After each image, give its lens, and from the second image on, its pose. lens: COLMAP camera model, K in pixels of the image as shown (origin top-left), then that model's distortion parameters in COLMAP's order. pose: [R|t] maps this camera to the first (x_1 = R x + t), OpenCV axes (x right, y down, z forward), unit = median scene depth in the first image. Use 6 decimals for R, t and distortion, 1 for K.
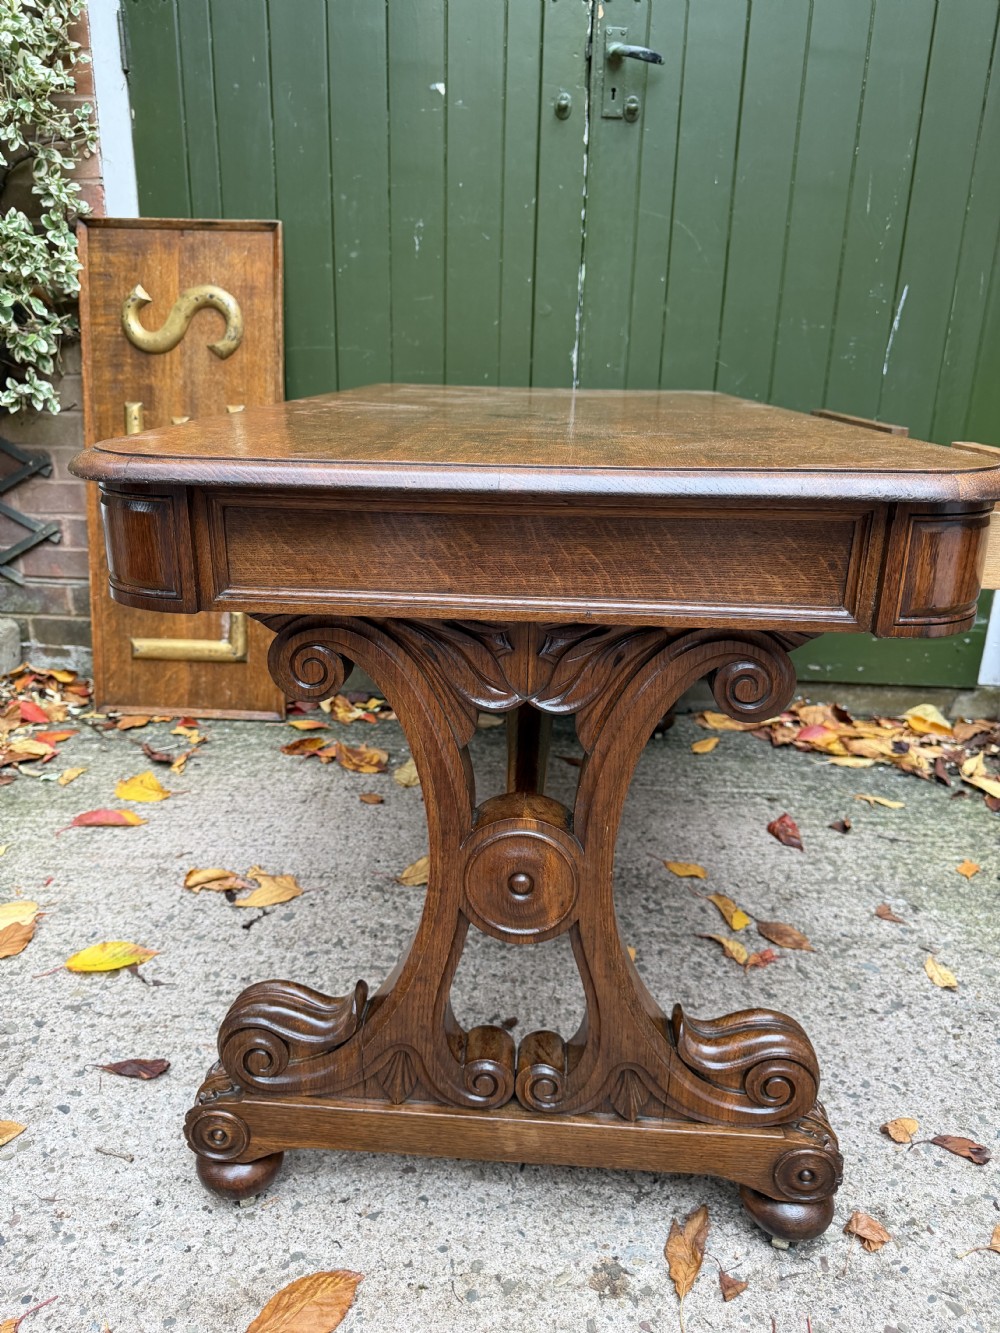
lens RADIAL K [[951.4, 0, 498.8], [0, 951.4, 671.0], [0, 0, 1]] dist [0.003511, -0.009172]
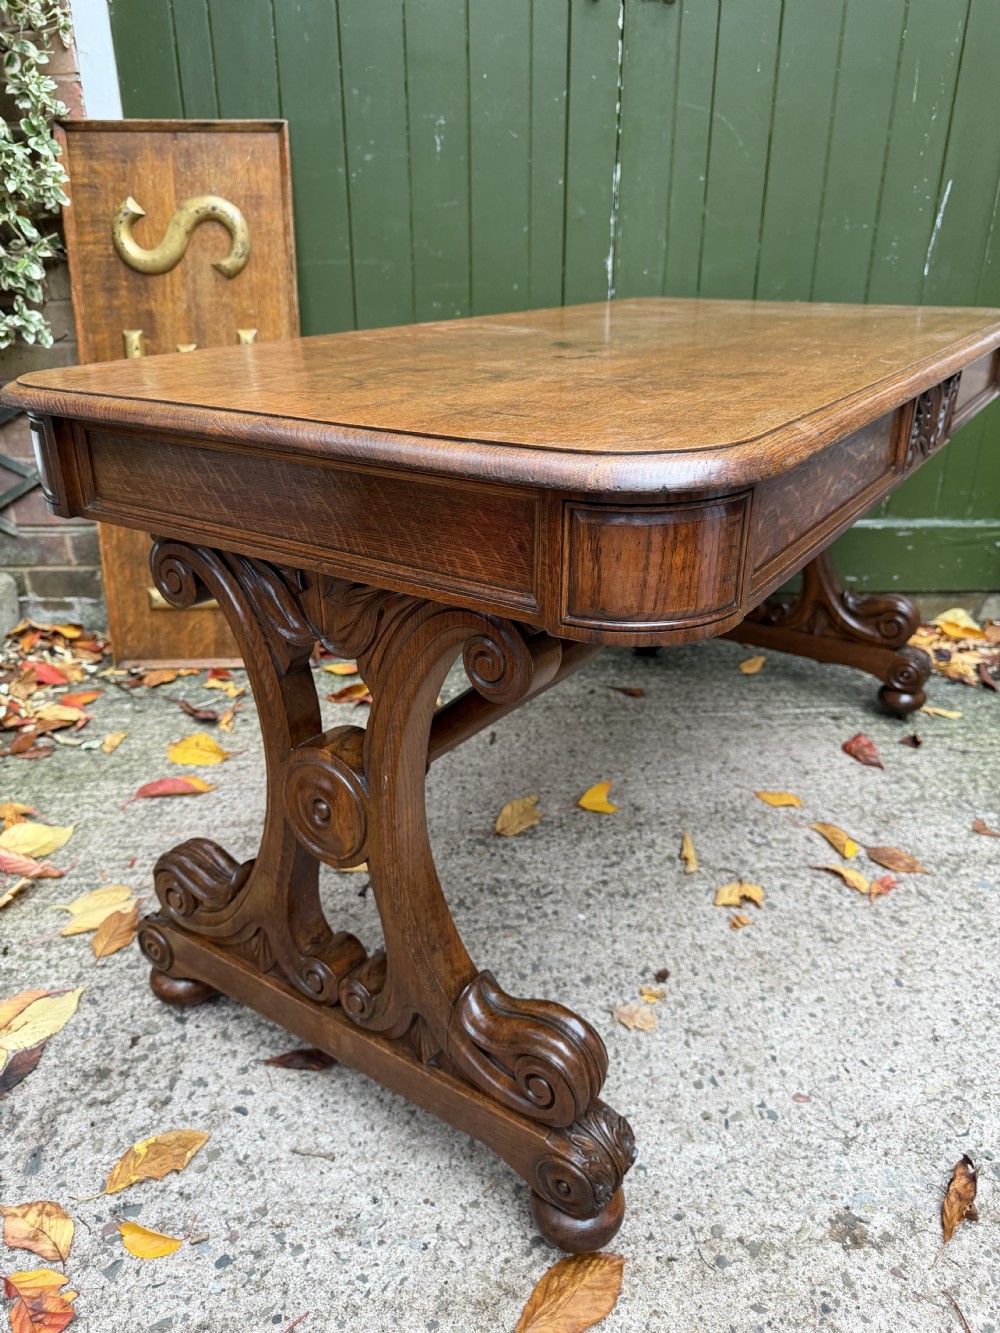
lens RADIAL K [[955.1, 0, 500.0], [0, 955.1, 663.9], [0, 0, 1]] dist [-0.005104, -0.002930]
pose [[0.994830, -0.062348, 0.080166, -0.179967], [0.054417, 0.993740, 0.097572, -0.049131], [-0.085748, -0.092705, 0.991995, 0.047341]]
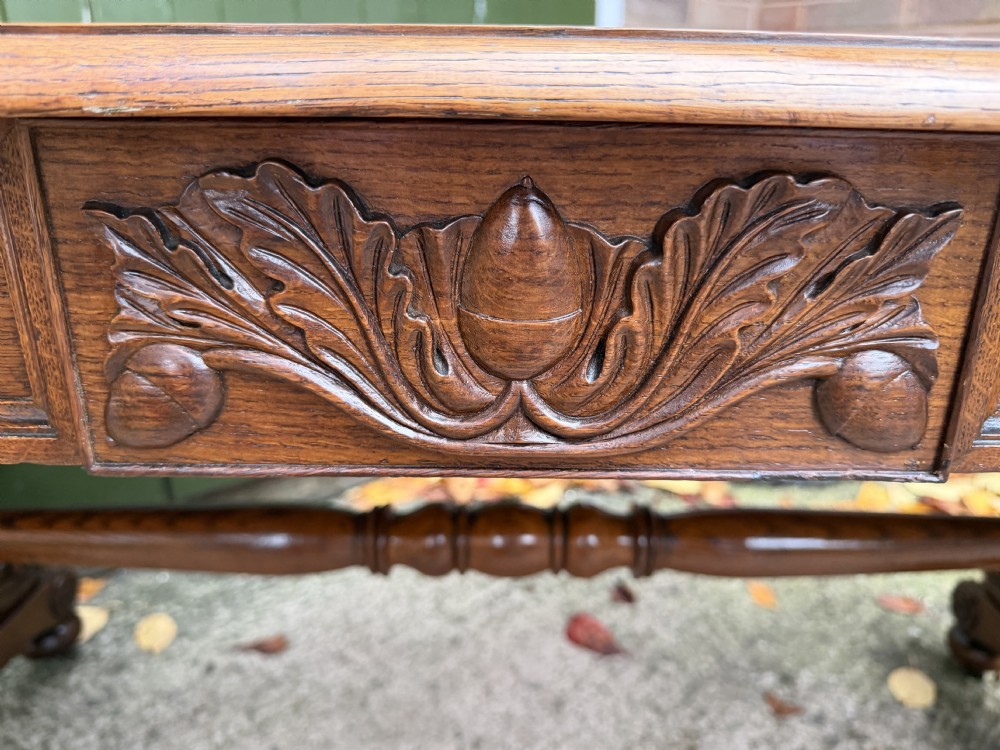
lens RADIAL K [[721.0, 0, 498.9], [0, 721.0, 374.2], [0, 0, 1]] dist [-0.027524, -0.003439]
pose [[0.732906, -0.240945, 0.636235, -0.104219], [0.220643, 0.968818, 0.112727, -0.154679], [-0.643557, 0.057763, 0.763216, 0.669238]]
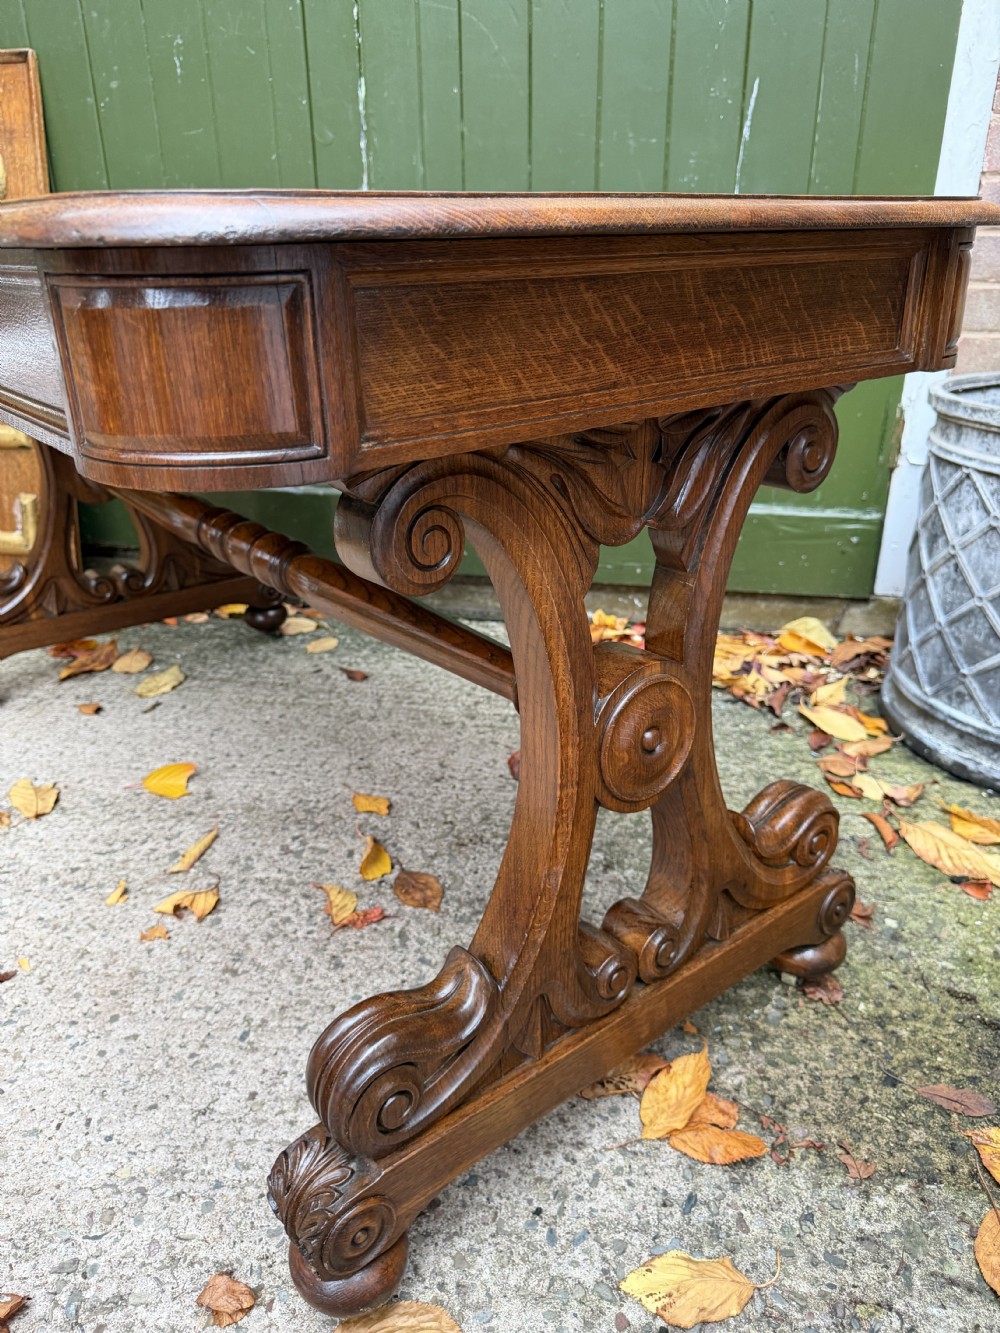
lens RADIAL K [[955.1, 0, 500.0], [0, 955.1, 663.9], [0, 0, 1]] dist [-0.005104, -0.002930]
pose [[0.988114, 0.029094, -0.150944, 0.471953], [-0.015695, 0.995889, 0.089214, 0.008196], [0.152919, -0.085785, 0.984508, 0.212495]]
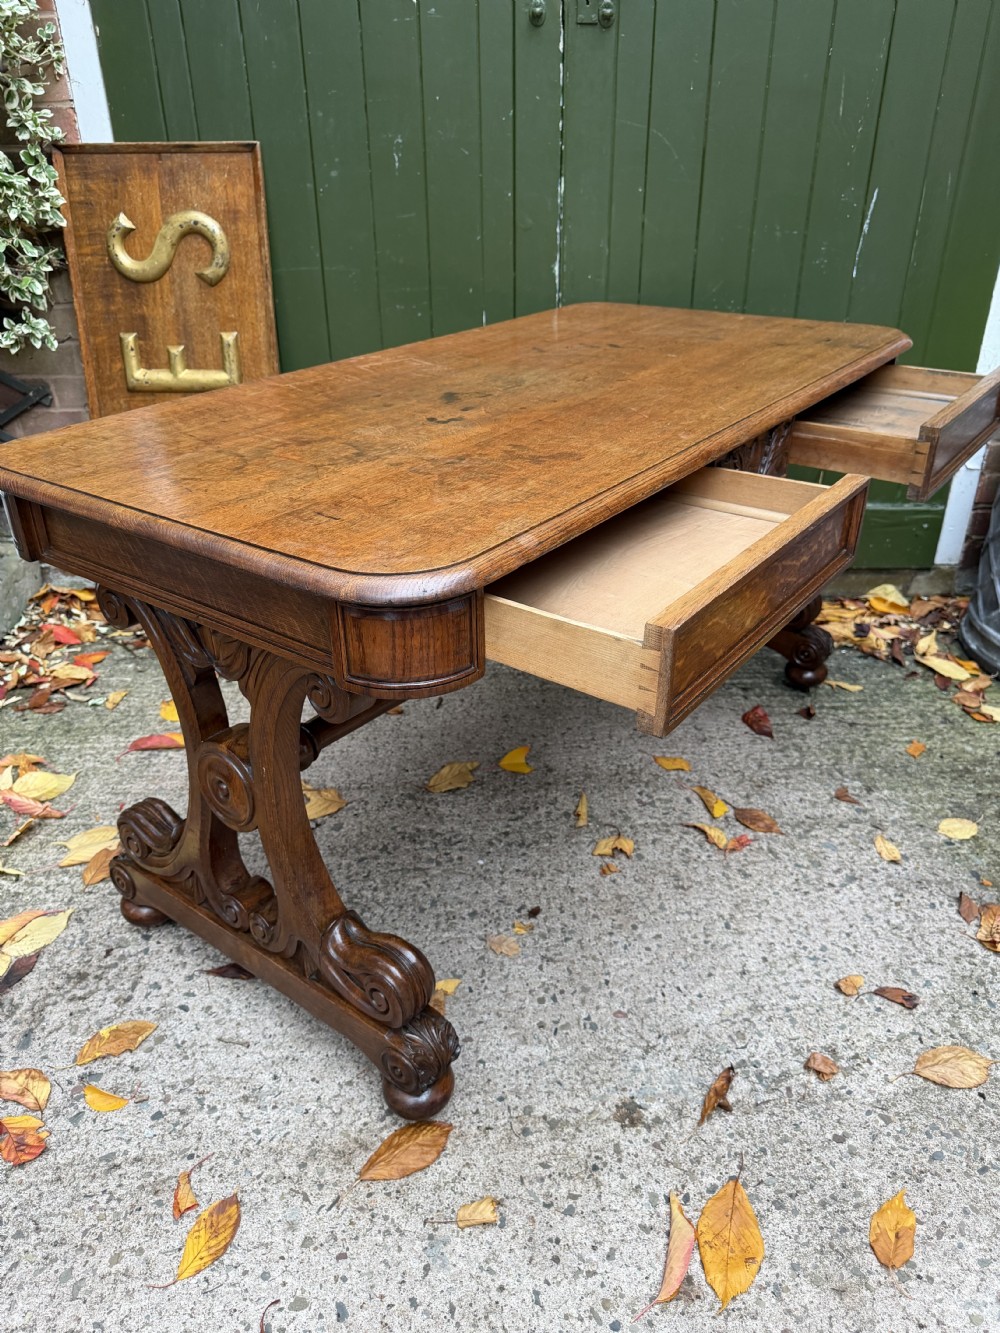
lens RADIAL K [[948.3, 0, 500.4], [0, 948.3, 663.6], [0, 0, 1]] dist [0.015836, -0.028466]
pose [[0.998426, -0.050815, 0.023754, -0.037297], [0.045898, 0.983533, 0.174802, -0.131698], [-0.032246, -0.173436, 0.984317, -0.115230]]
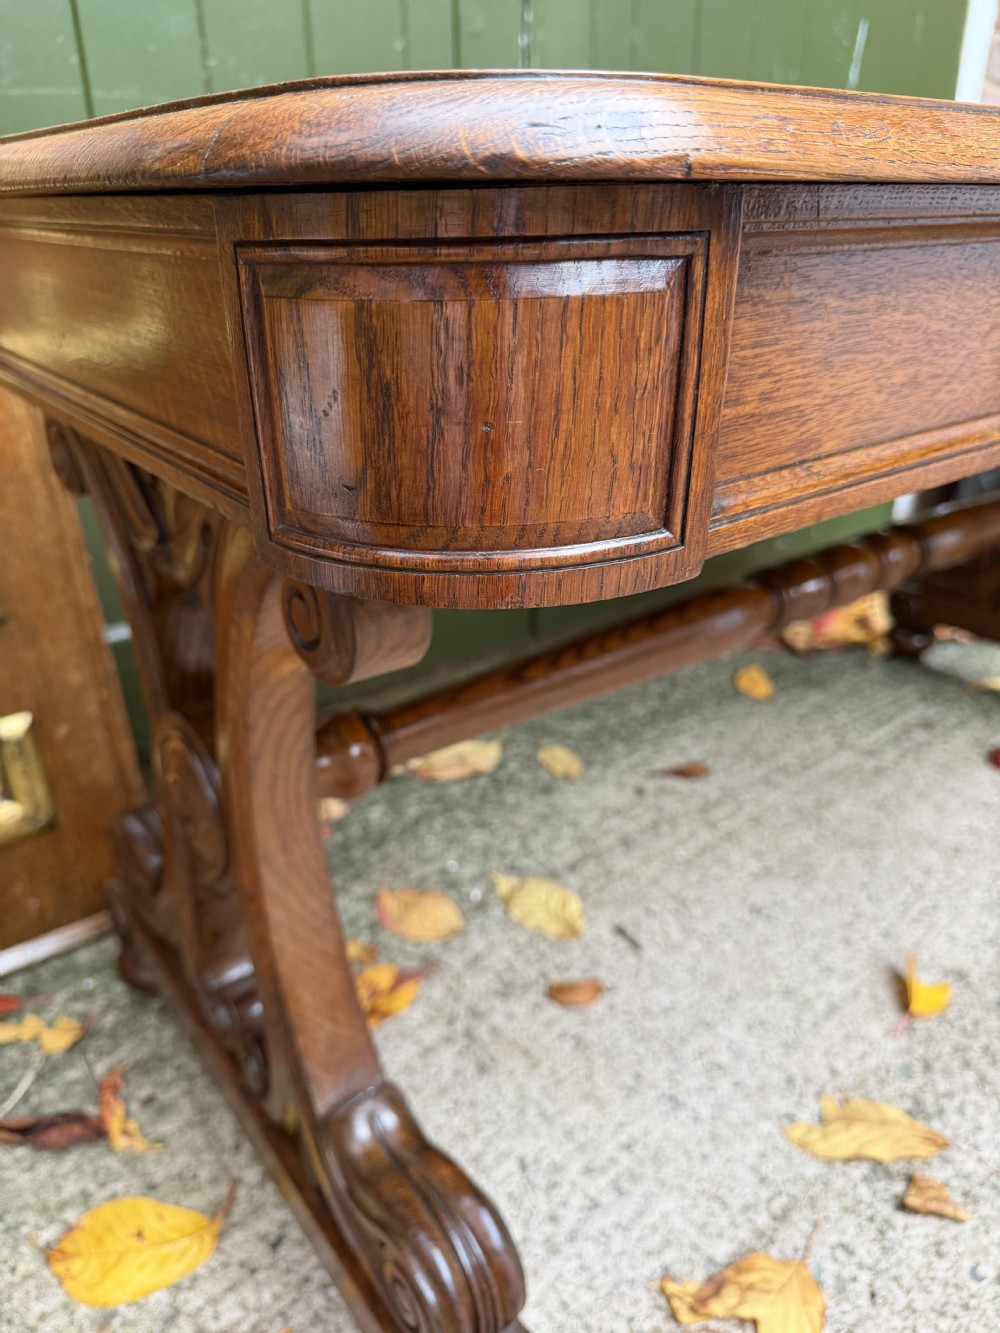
lens RADIAL K [[989.9, 0, 499.5], [0, 989.9, 669.1], [0, 0, 1]] dist [-0.011309, 0.003647]
pose [[0.761722, -0.309582, 0.569156, -0.522719], [0.229523, 0.950425, 0.209788, -0.196925], [-0.605887, -0.029166, 0.795016, 0.732828]]
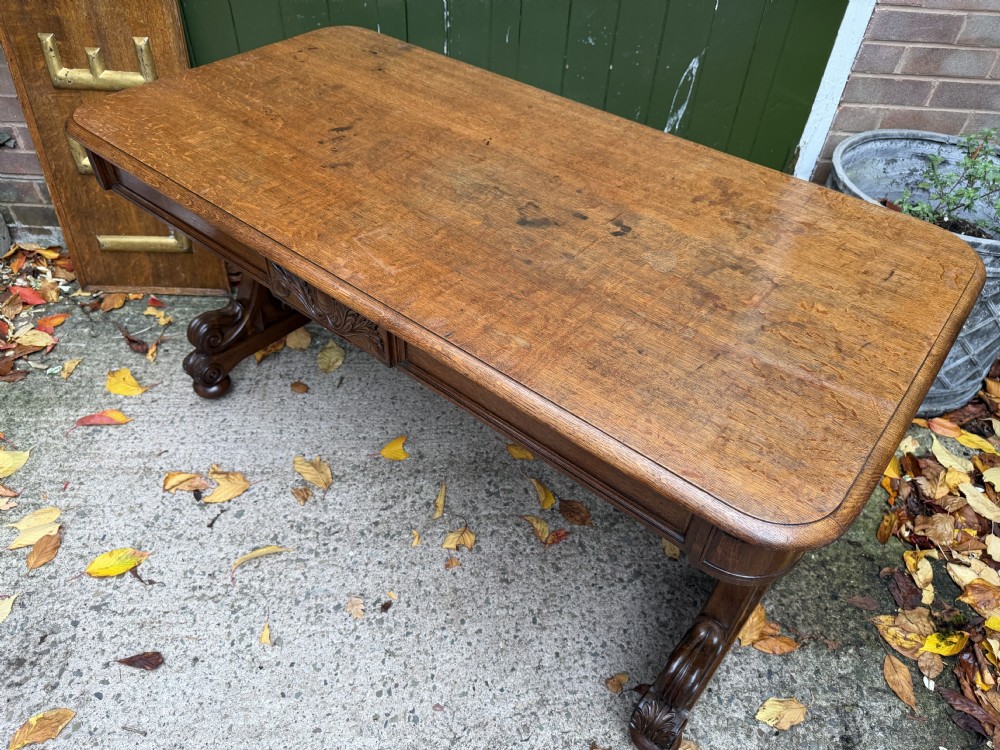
lens RADIAL K [[713.9, 0, 495.8], [0, 713.9, 376.6], [0, 0, 1]] dist [0.002405, -0.007651]
pose [[0.998233, -0.029602, 0.051516, 0.116967], [0.004933, 0.905343, 0.424652, -0.384549], [-0.059210, -0.423648, 0.903890, 0.078951]]
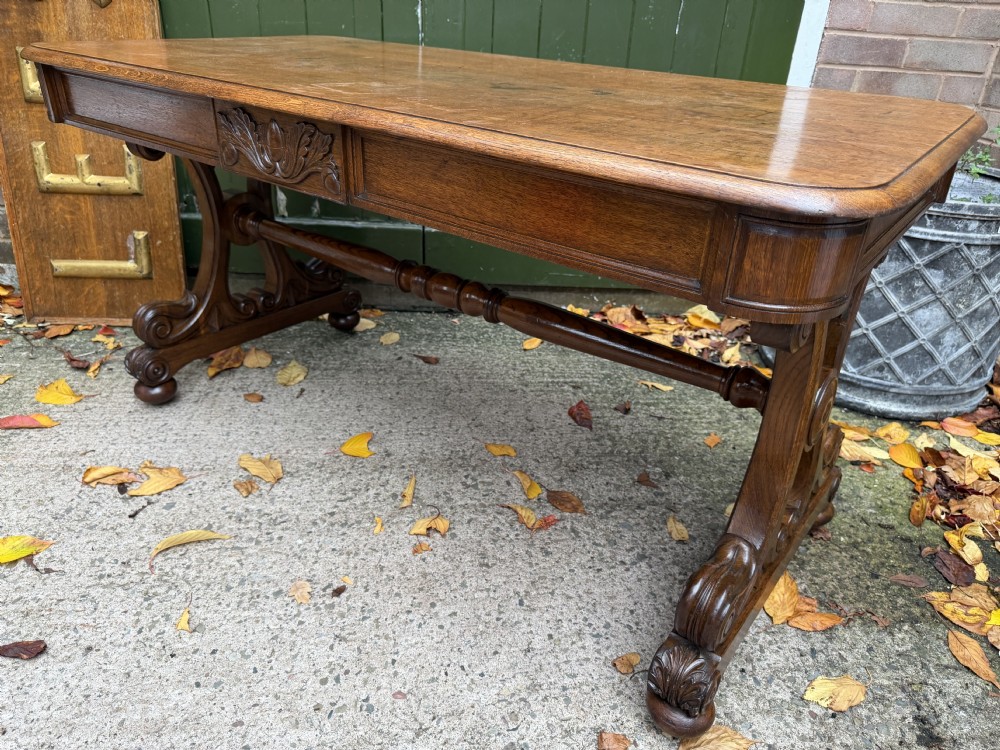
lens RADIAL K [[713.7, 0, 502.7], [0, 713.7, 377.7], [0, 0, 1]] dist [0.003511, -0.009172]
pose [[0.994902, -0.026304, 0.097351, 0.118808], [0.008760, 0.984277, 0.176415, -0.061445], [-0.100460, -0.174663, 0.979490, 0.081540]]
